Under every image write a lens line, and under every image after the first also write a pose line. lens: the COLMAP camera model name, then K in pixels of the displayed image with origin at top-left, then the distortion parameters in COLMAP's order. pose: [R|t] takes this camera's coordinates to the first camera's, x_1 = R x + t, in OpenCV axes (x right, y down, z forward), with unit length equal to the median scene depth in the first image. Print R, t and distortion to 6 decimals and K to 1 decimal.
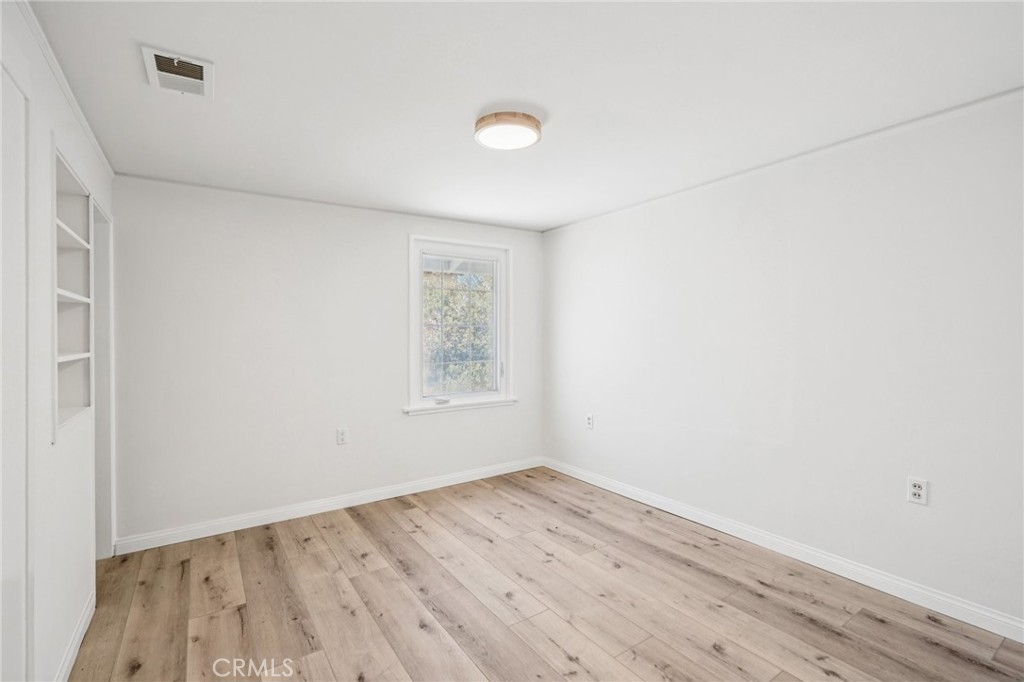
lens RADIAL K [[472.5, 0, 511.3], [0, 472.5, 336.2], [0, 0, 1]] dist [0.000614, 0.000041]
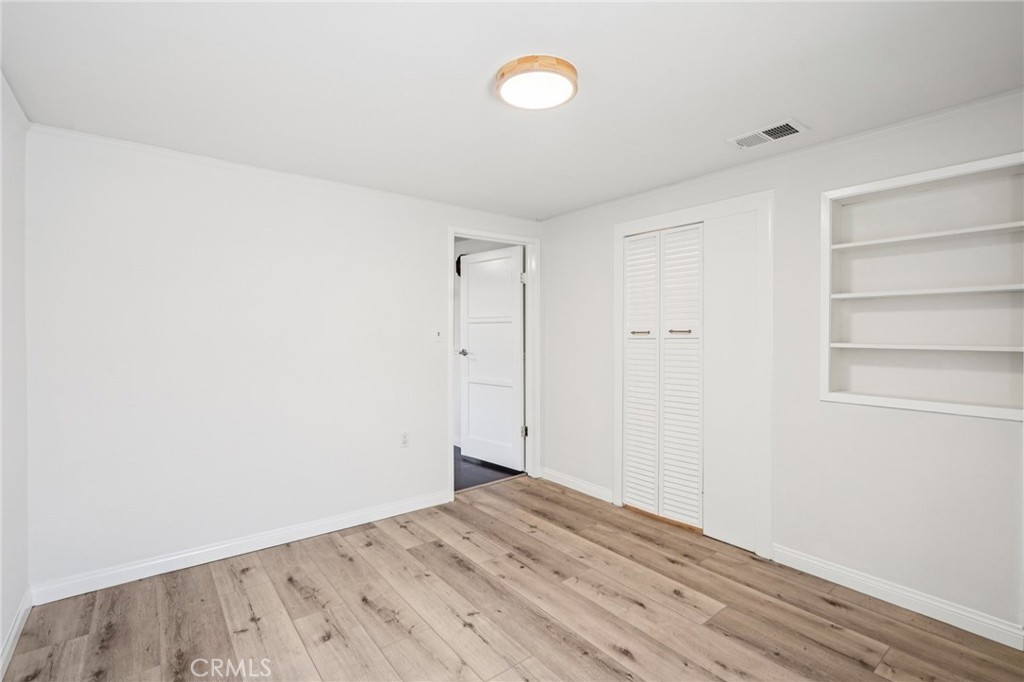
lens RADIAL K [[472.5, 0, 512.3], [0, 472.5, 338.0], [0, 0, 1]] dist [0.000614, 0.000041]
pose [[-0.997006, 0.015171, -0.075826, 0.098020], [0.013437, 0.999638, 0.023327, -0.015463], [0.076153, 0.022238, -0.996848, 2.020654]]
